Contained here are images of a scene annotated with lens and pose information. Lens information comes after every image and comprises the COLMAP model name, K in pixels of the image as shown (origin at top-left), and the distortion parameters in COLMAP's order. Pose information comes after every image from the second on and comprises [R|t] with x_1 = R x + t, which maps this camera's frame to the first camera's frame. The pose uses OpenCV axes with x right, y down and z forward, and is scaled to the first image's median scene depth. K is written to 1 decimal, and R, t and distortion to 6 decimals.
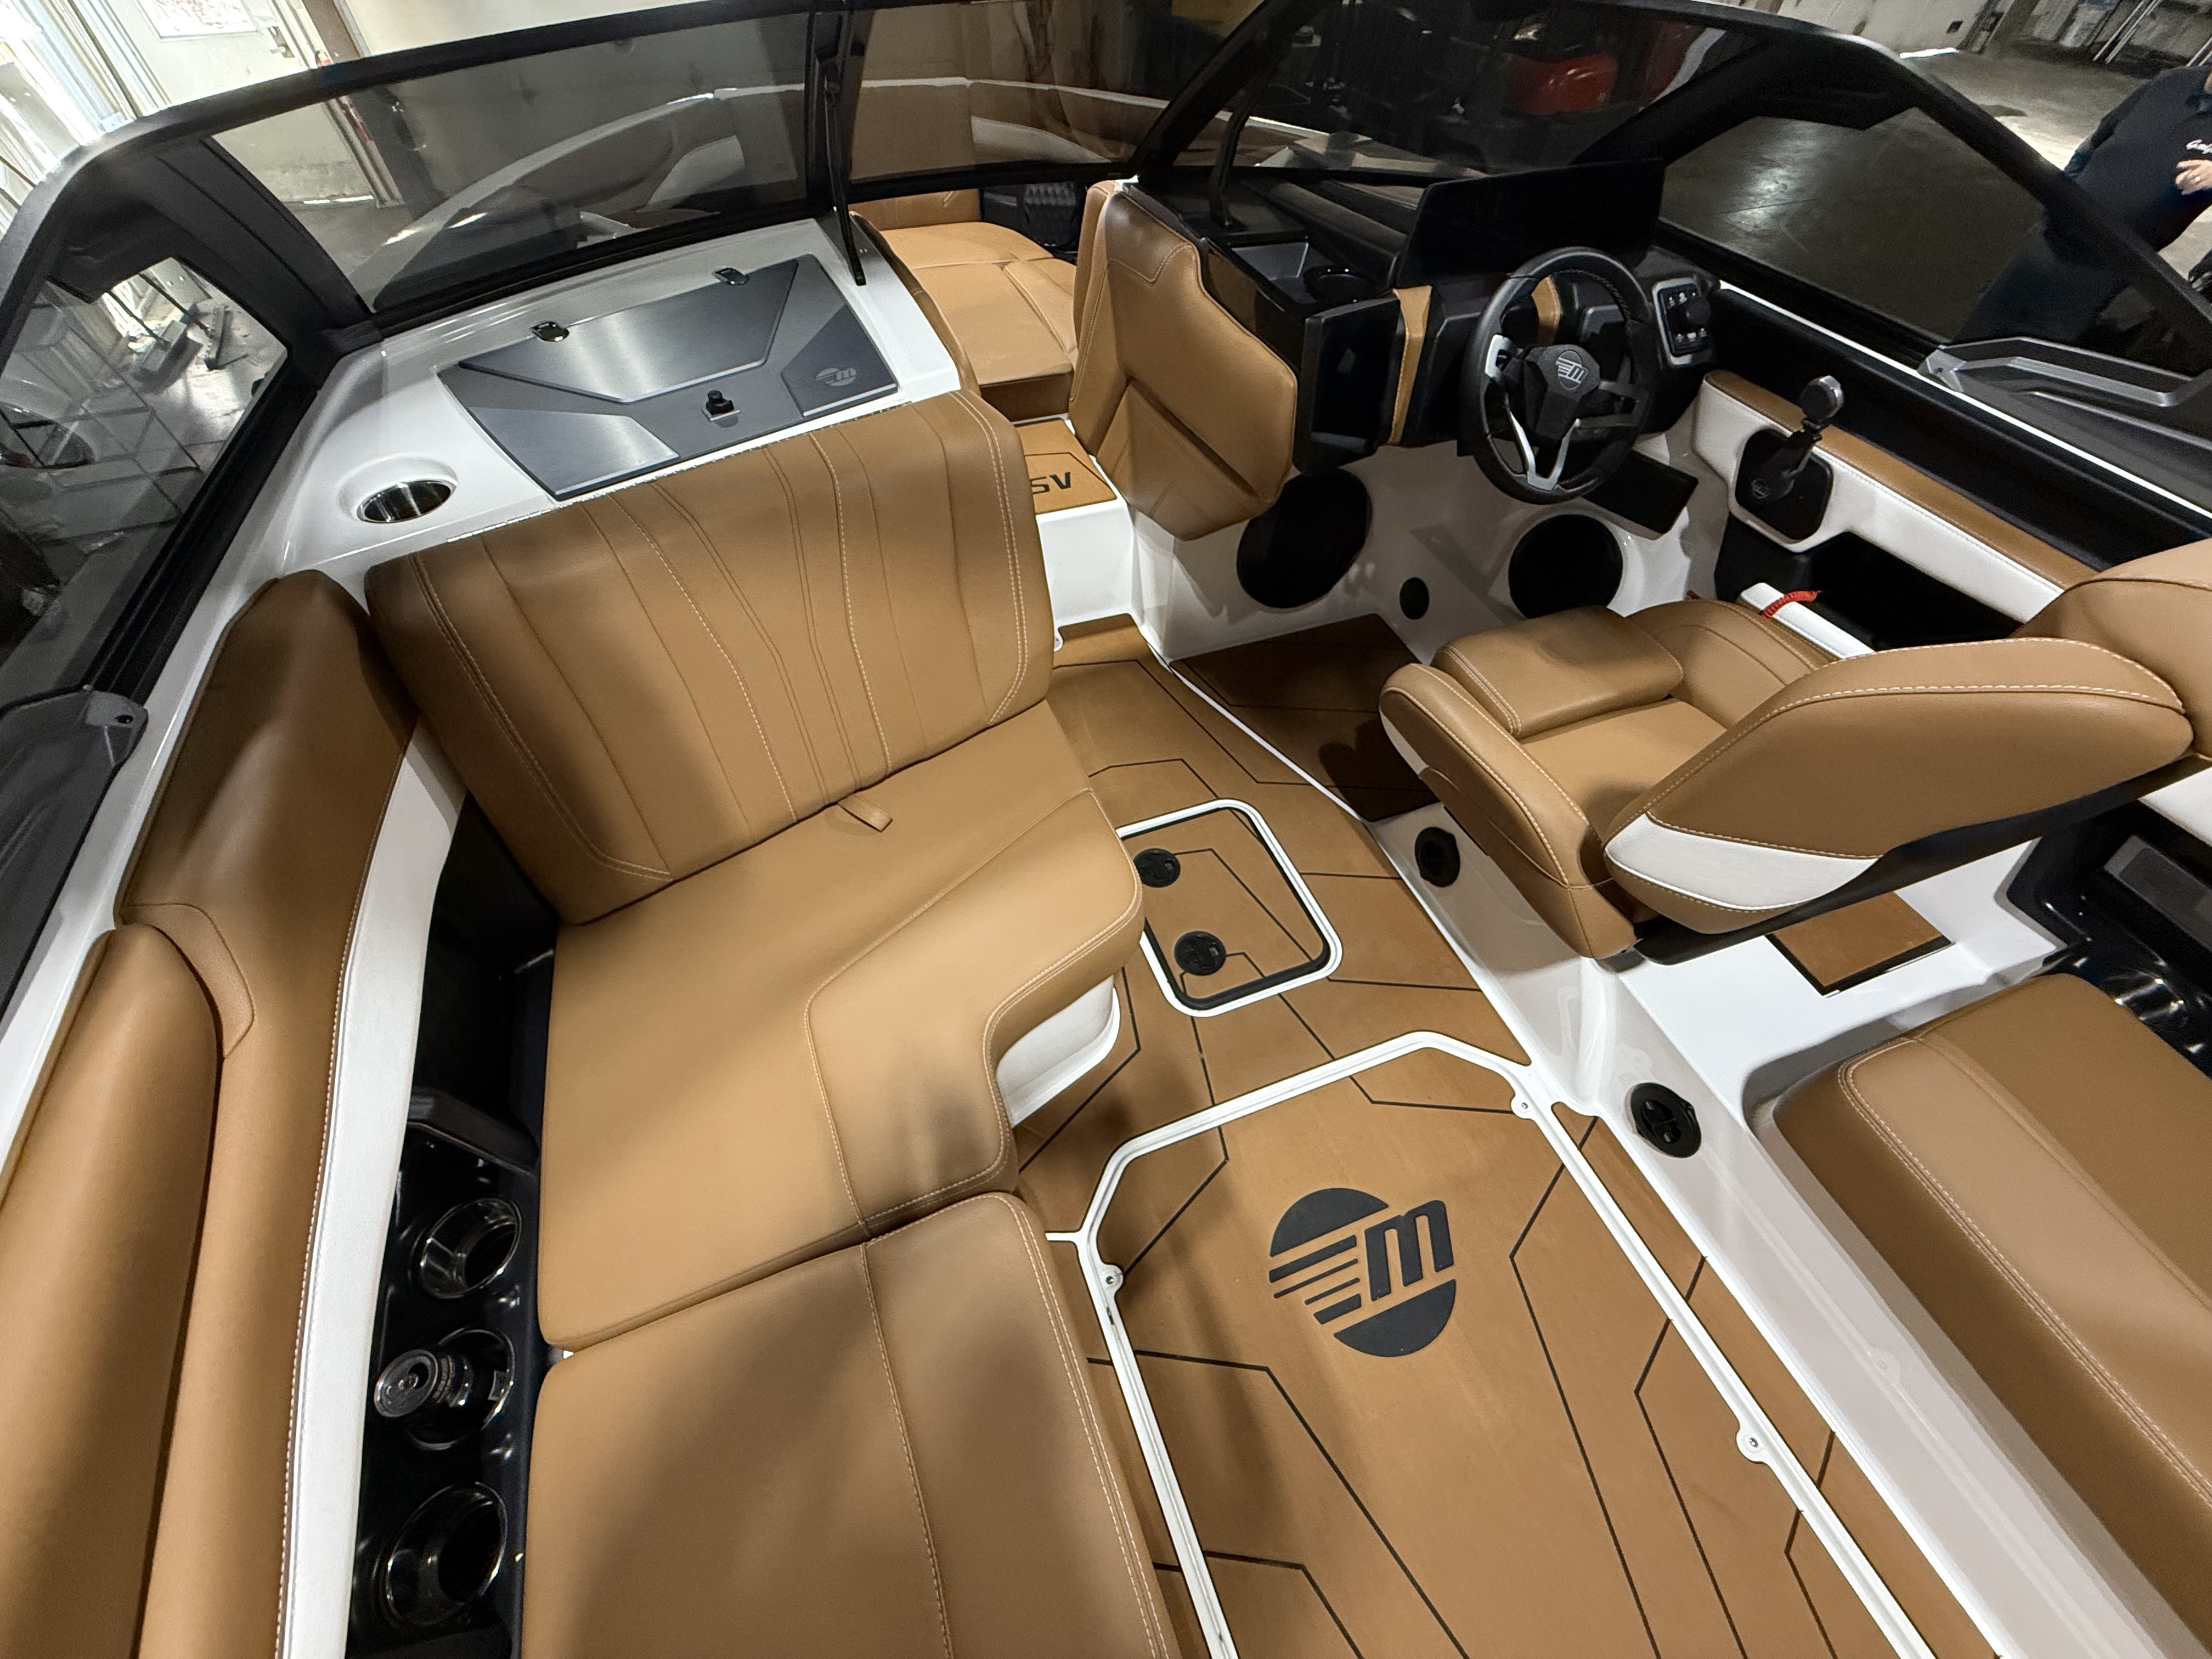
lens RADIAL K [[879.8, 0, 1100.3], [0, 879.8, 827.1], [0, 0, 1]] dist [0.000273, -0.000480]
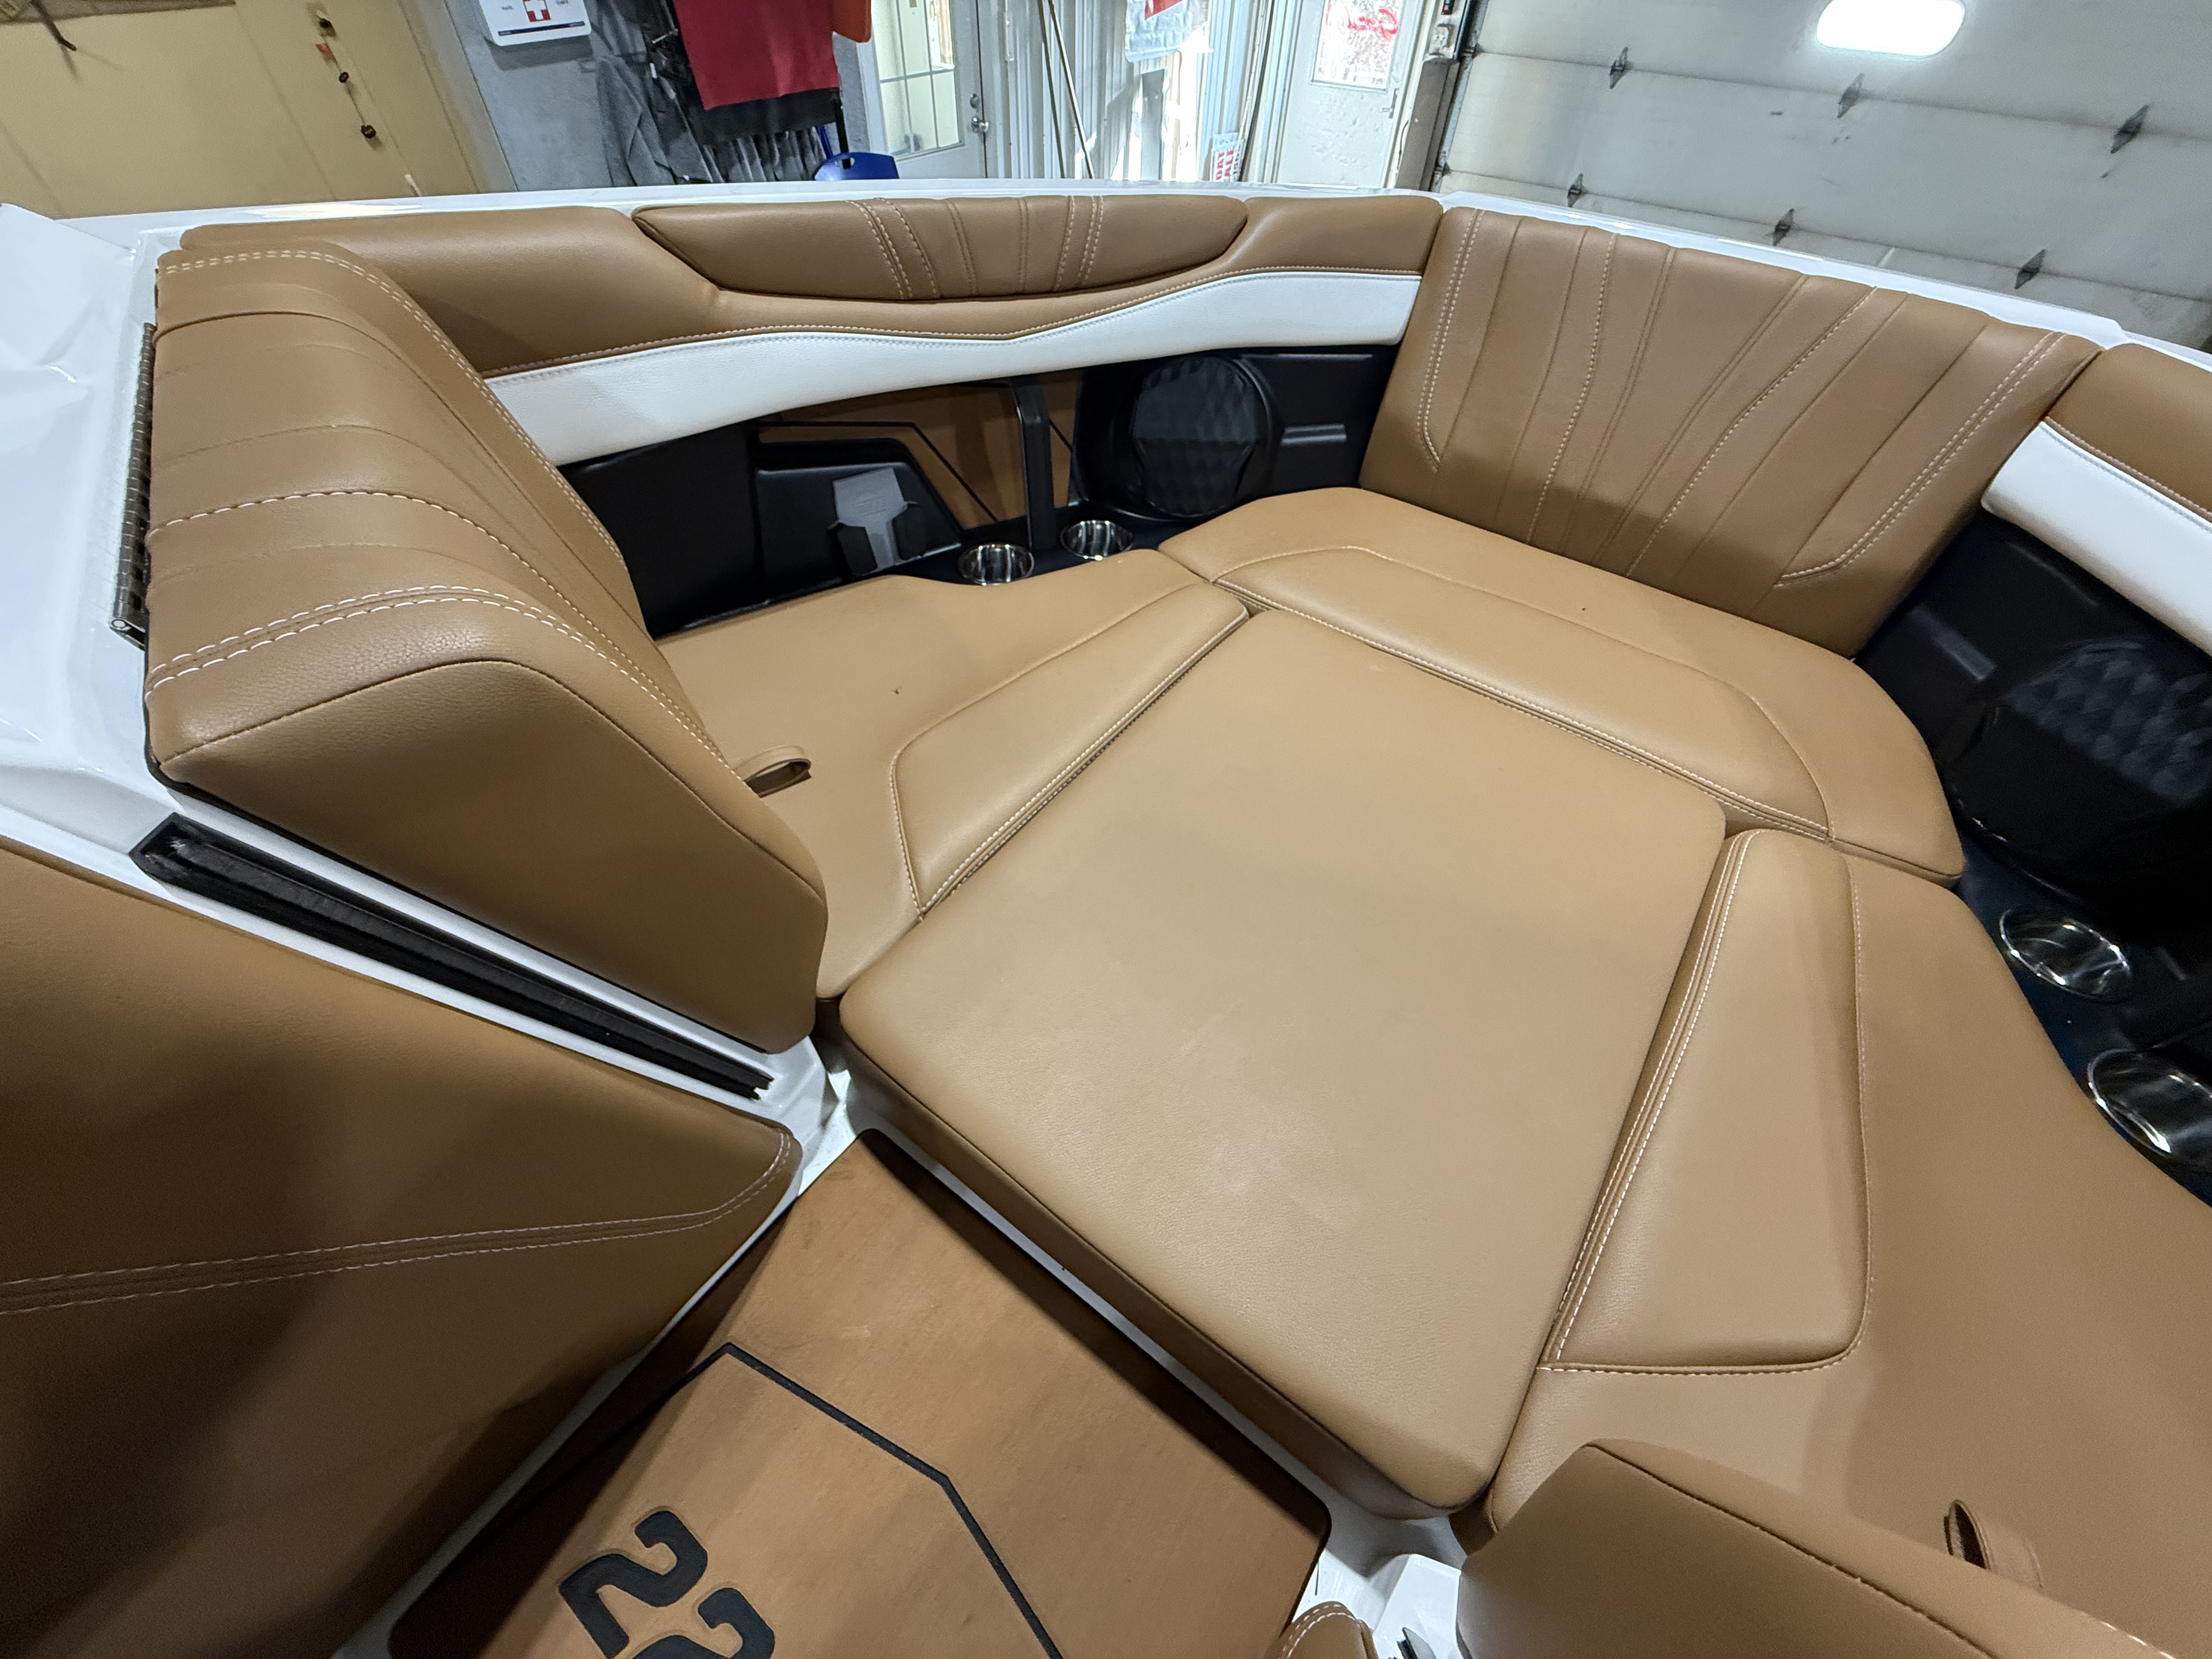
lens RADIAL K [[876.4, 0, 1100.9], [0, 876.4, 826.8], [0, 0, 1]] dist [-0.000013, -0.000429]
pose [[0.535856, 0.624008, -0.568746, -0.095701], [-0.670453, 0.723920, 0.162578, -0.957839], [0.513176, 0.294199, 0.806286, 1.098715]]
